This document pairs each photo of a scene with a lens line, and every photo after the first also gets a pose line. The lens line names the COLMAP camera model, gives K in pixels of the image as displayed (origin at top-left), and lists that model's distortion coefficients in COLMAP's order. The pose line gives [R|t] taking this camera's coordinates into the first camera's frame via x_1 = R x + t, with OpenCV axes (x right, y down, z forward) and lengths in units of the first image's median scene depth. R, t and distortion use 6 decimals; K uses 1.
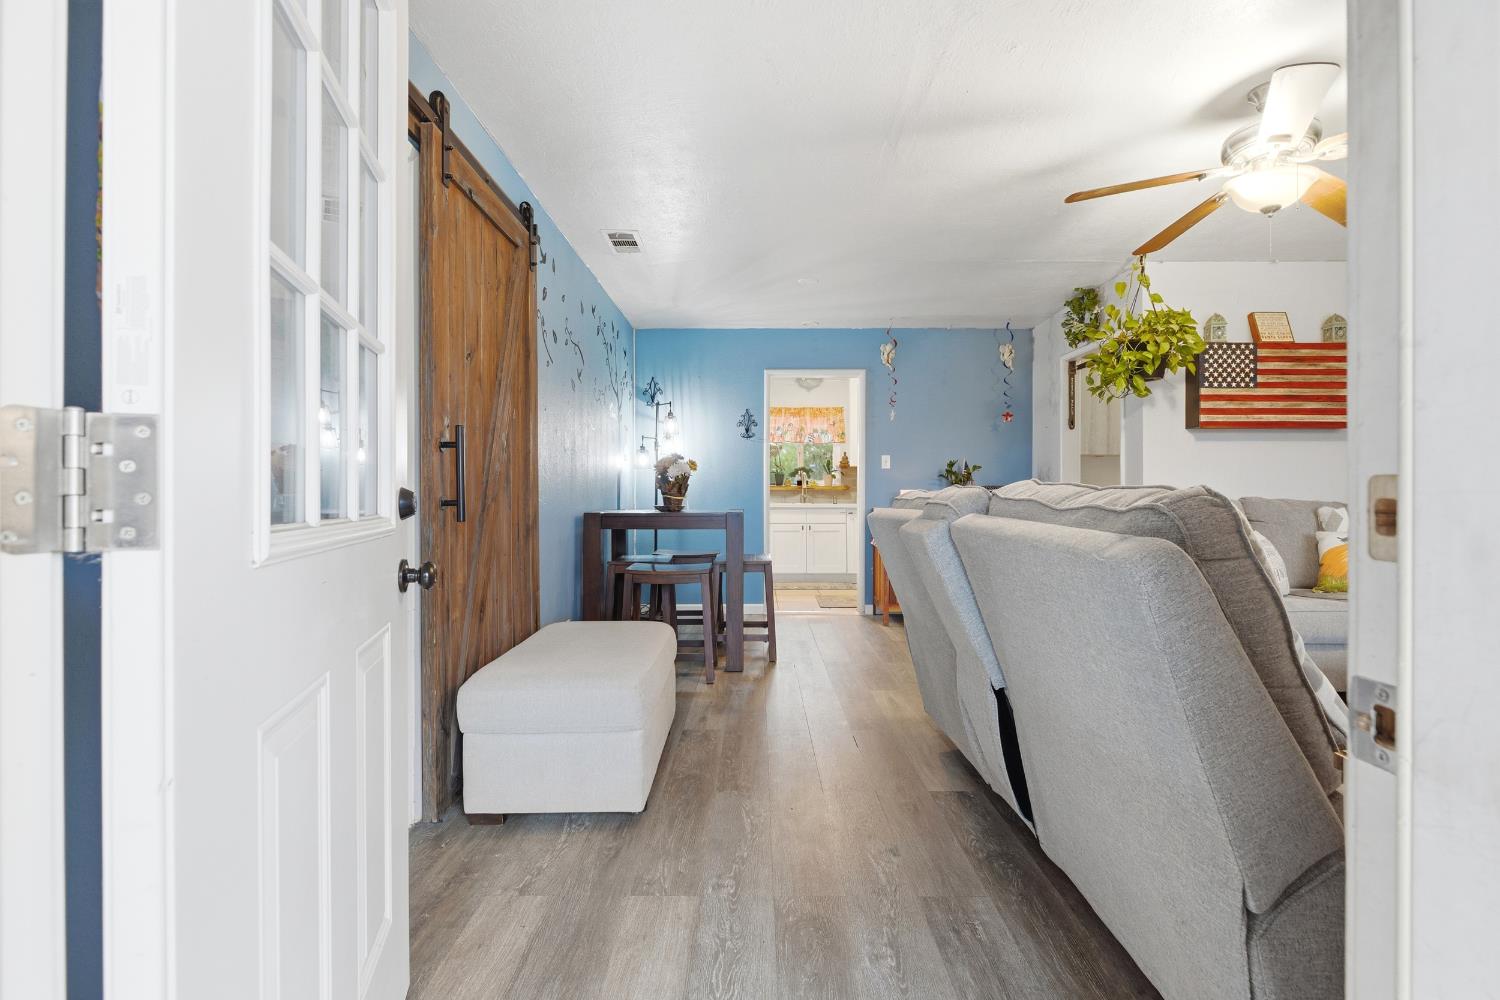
lens RADIAL K [[672.8, 0, 744.9], [0, 672.8, 498.2], [0, 0, 1]] dist [-0.002633, -0.000629]
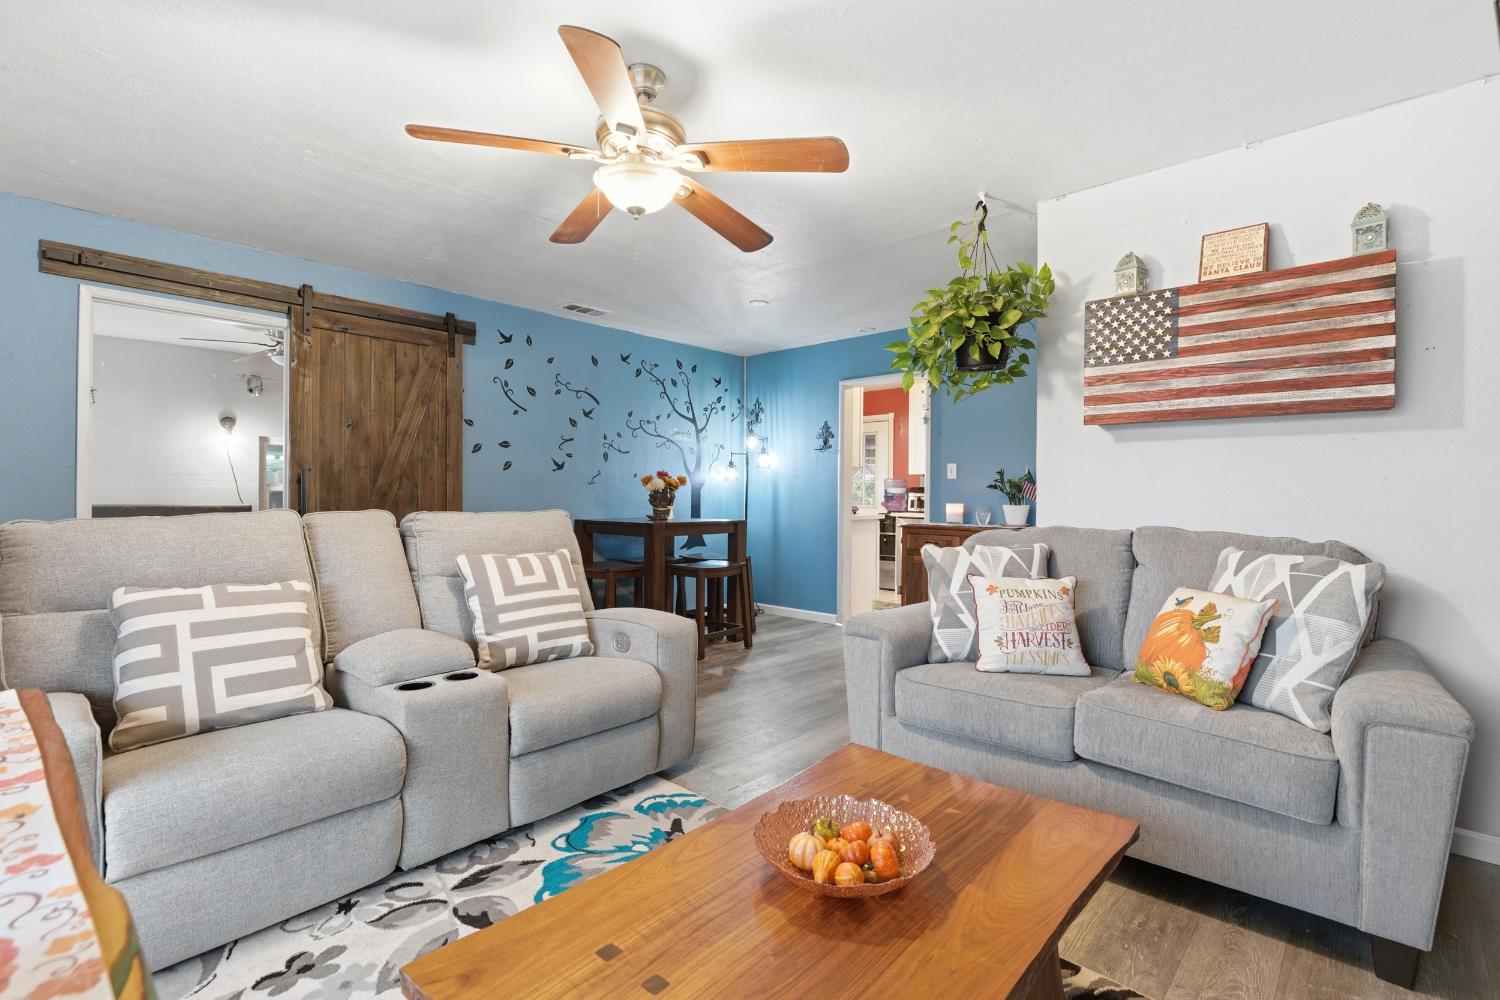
lens RADIAL K [[672.8, 0, 744.9], [0, 672.8, 498.2], [0, 0, 1]] dist [-0.002633, -0.000629]
pose [[0.746017, 0.007317, -0.665887, 0.882895], [-0.007370, 0.999969, 0.002731, -0.027931], [0.665886, 0.002870, 0.746048, 0.244783]]
